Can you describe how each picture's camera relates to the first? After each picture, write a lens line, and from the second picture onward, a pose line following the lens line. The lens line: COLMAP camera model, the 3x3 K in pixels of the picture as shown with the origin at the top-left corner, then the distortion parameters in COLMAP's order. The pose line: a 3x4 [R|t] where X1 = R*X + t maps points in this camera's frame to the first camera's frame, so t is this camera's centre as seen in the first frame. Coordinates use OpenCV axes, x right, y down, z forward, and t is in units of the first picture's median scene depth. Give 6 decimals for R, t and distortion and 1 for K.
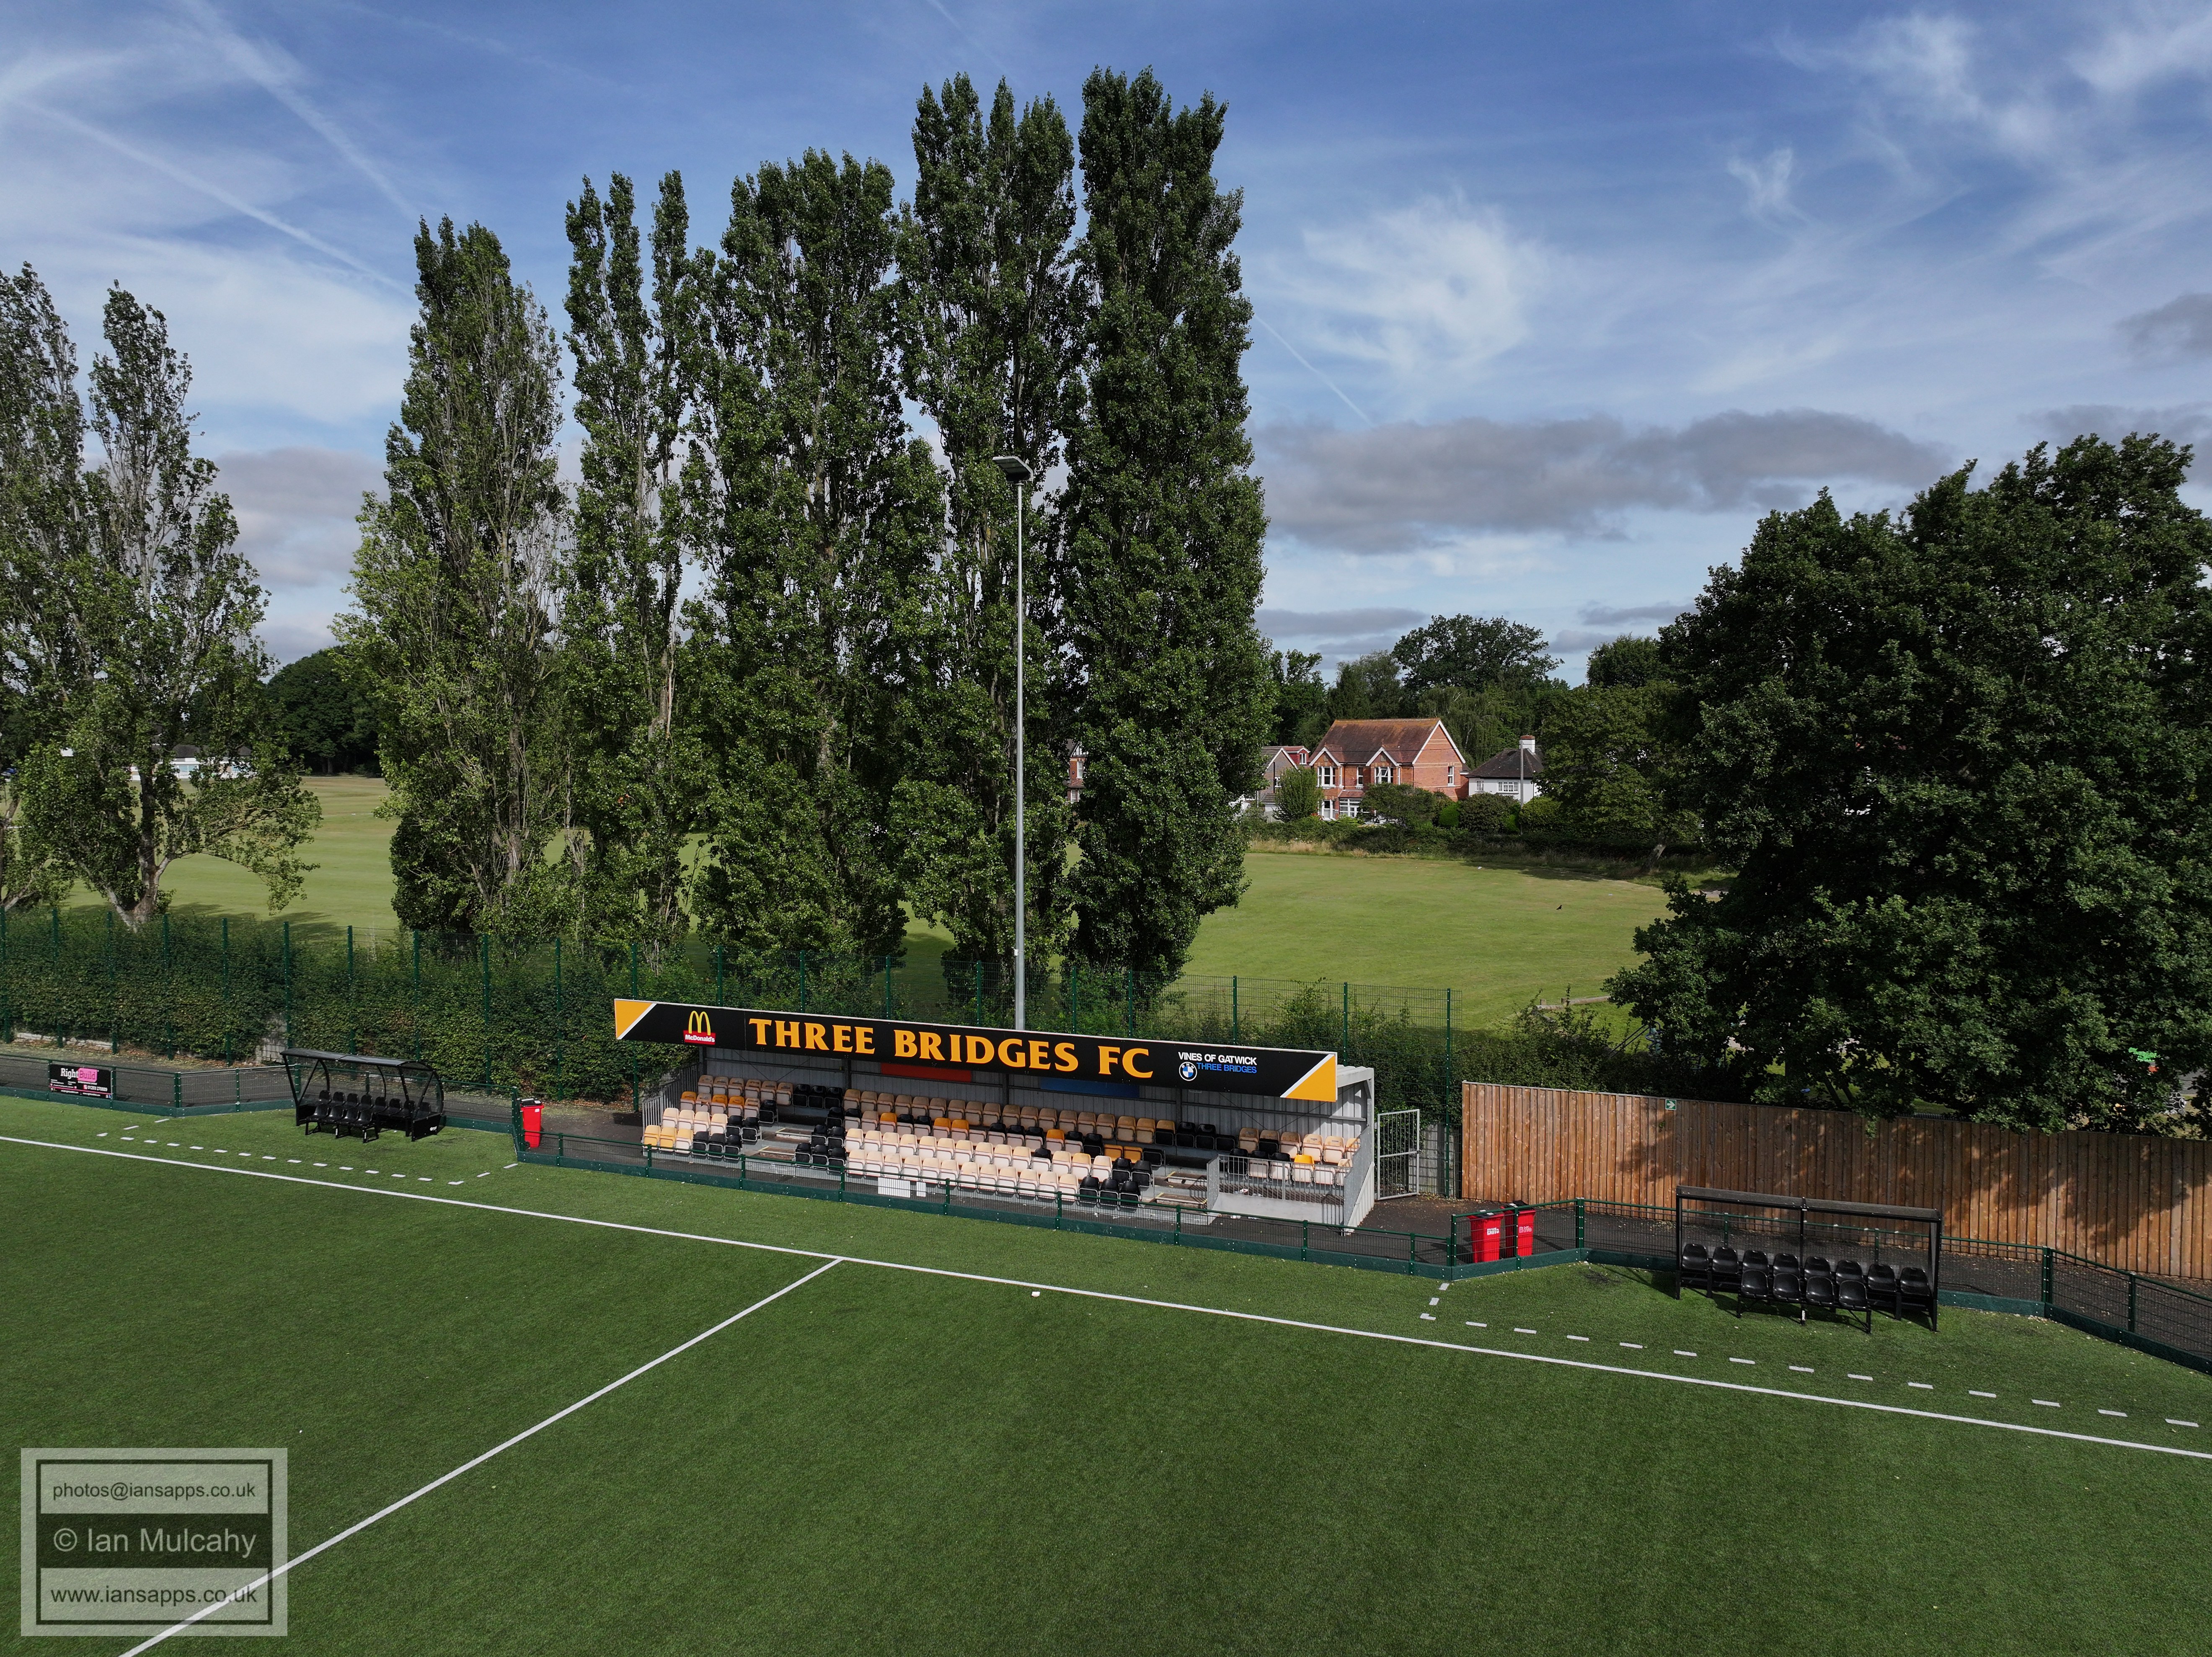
lens RADIAL K [[1535.1, 0, 1110.4], [0, 1535.1, 825.2], [0, 0, 1]] dist [-0.002396, 0.019901]
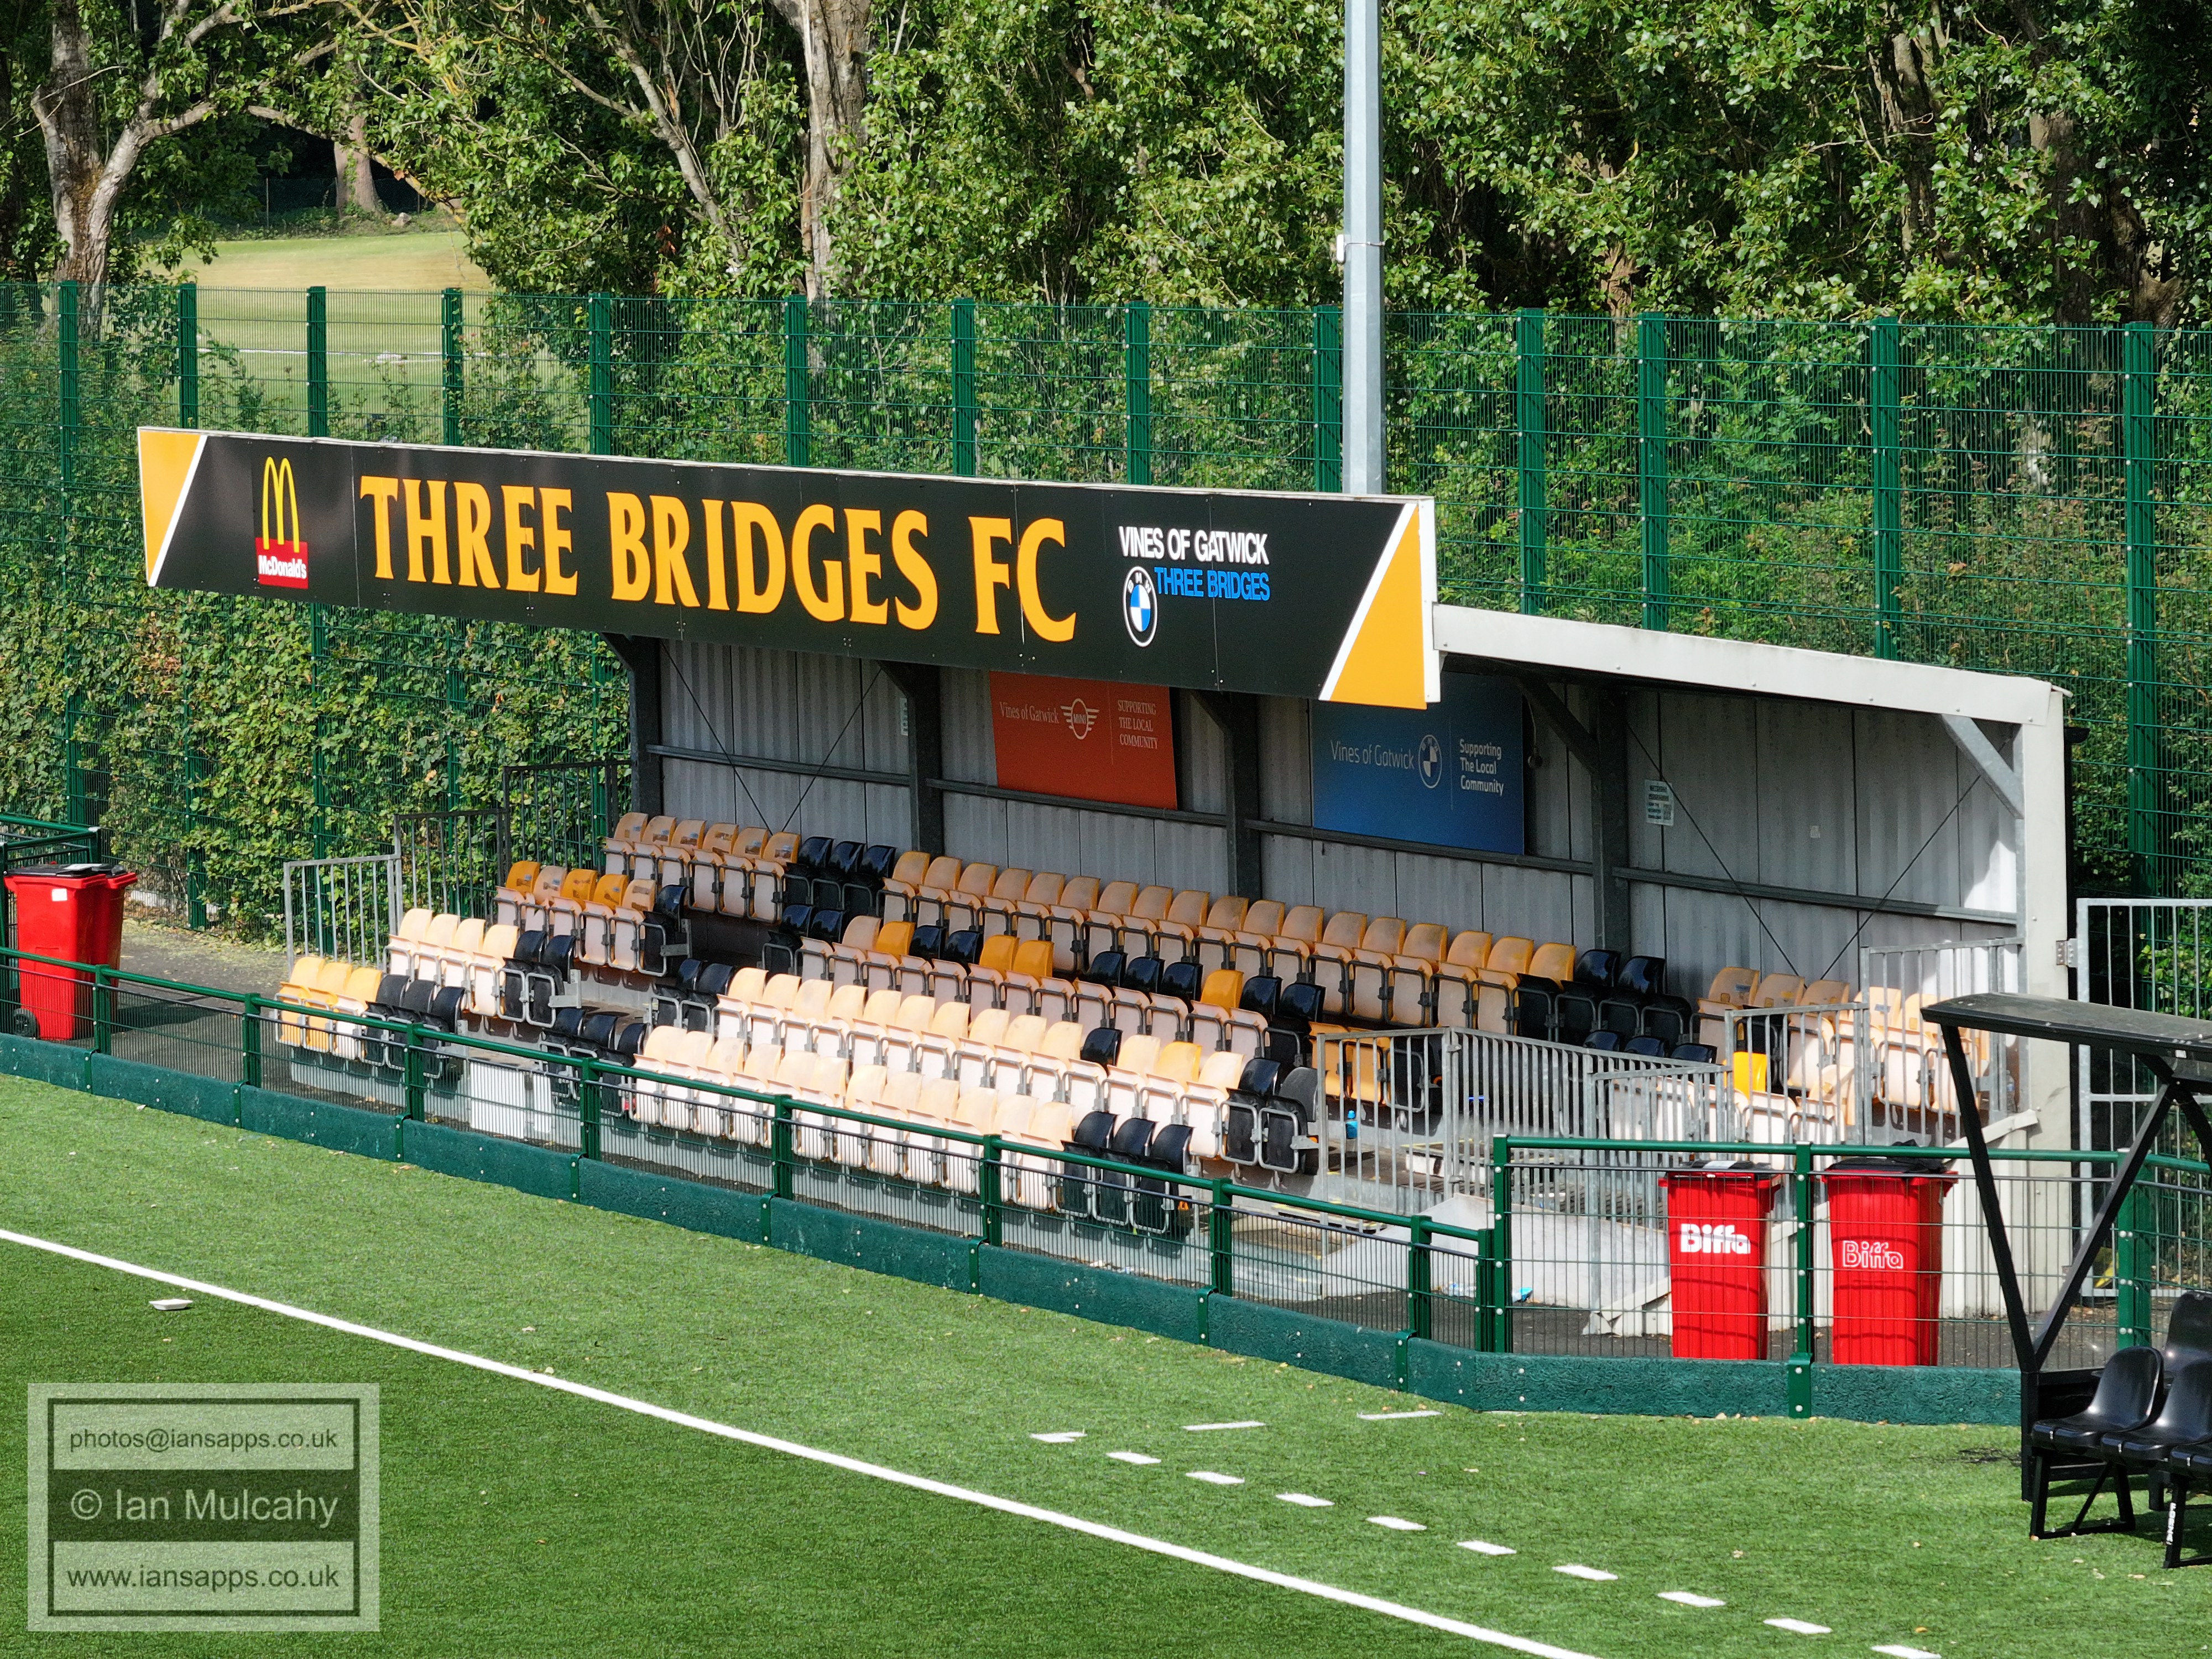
lens RADIAL K [[10730.2, 0, 1106.0], [0, 10730.2, 829.5], [0, 0, 1]] dist [-0.016762, -8.421028]
pose [[0.729972, 0.037091, -0.682470, 1.060236], [-0.024914, 0.999307, 0.027663, 0.134007], [0.683023, -0.003190, 0.730390, -0.193248]]
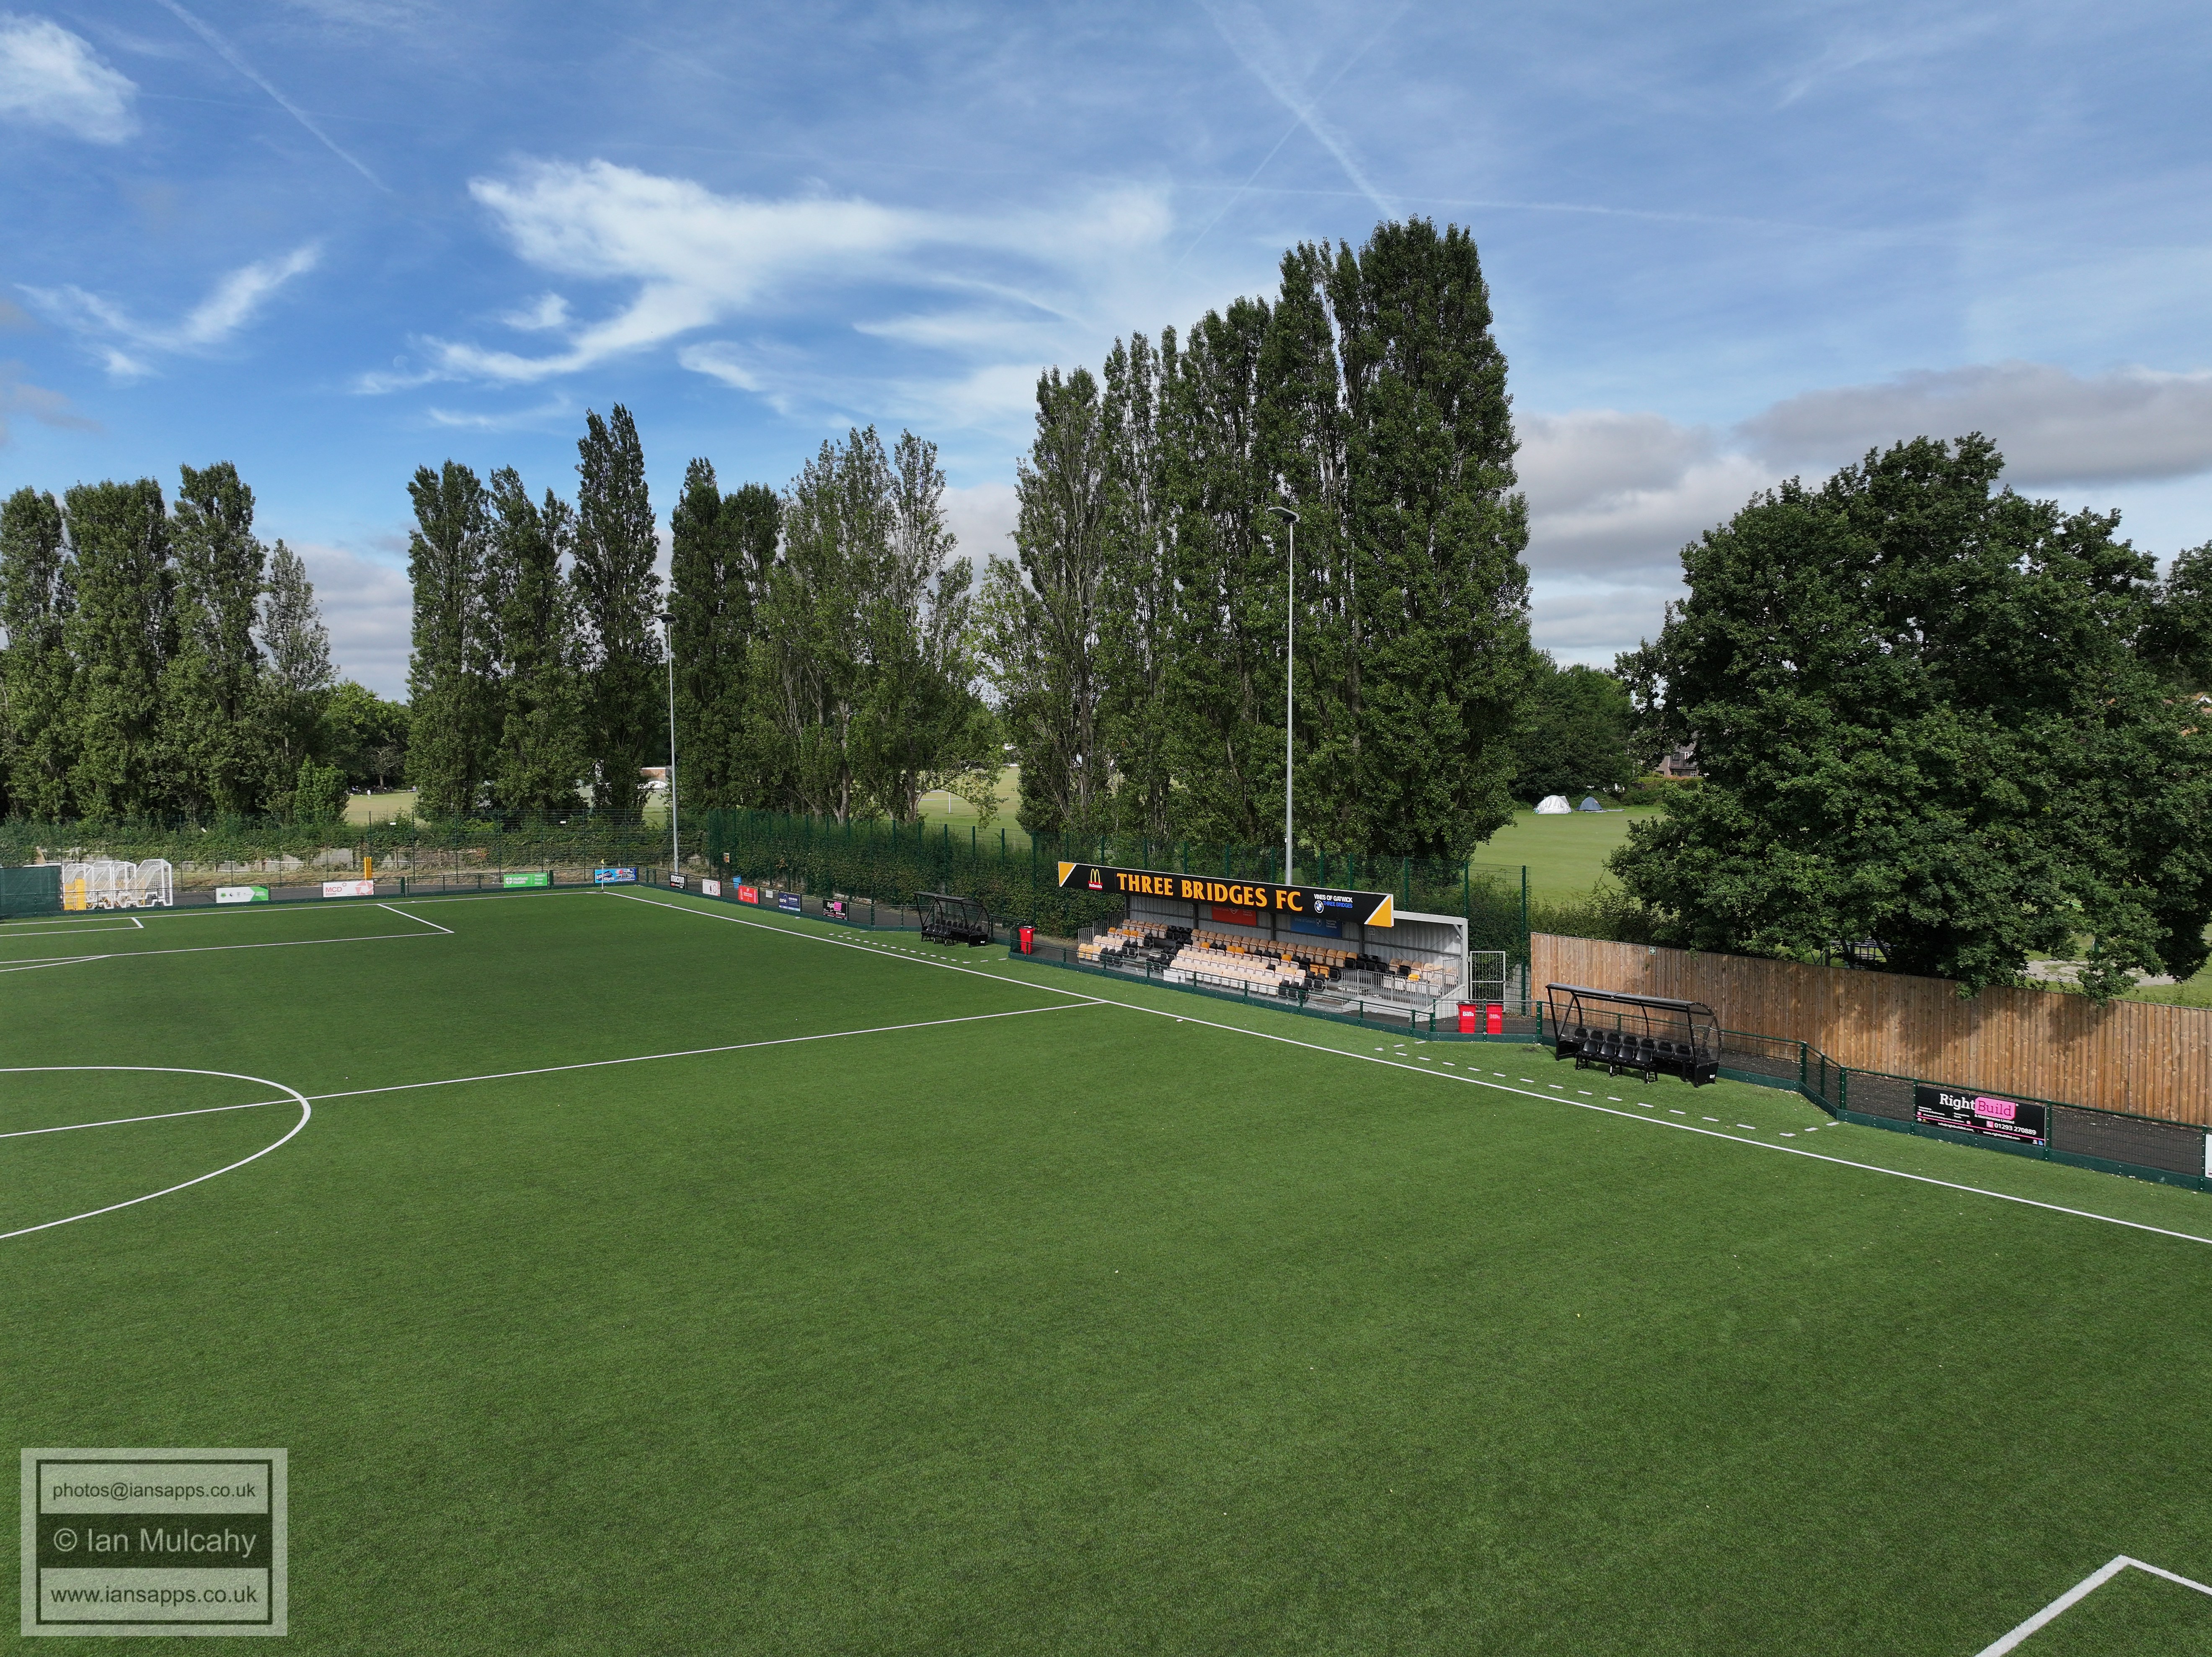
lens RADIAL K [[1554.5, 0, 1106.6], [0, 1554.5, 810.6], [0, 0, 1]] dist [0.002121, 0.004089]
pose [[0.849738, 0.017613, -0.526911, 0.616807], [-0.021427, 0.999770, -0.001136, 0.063558], [0.526770, 0.012256, 0.849920, -0.388378]]
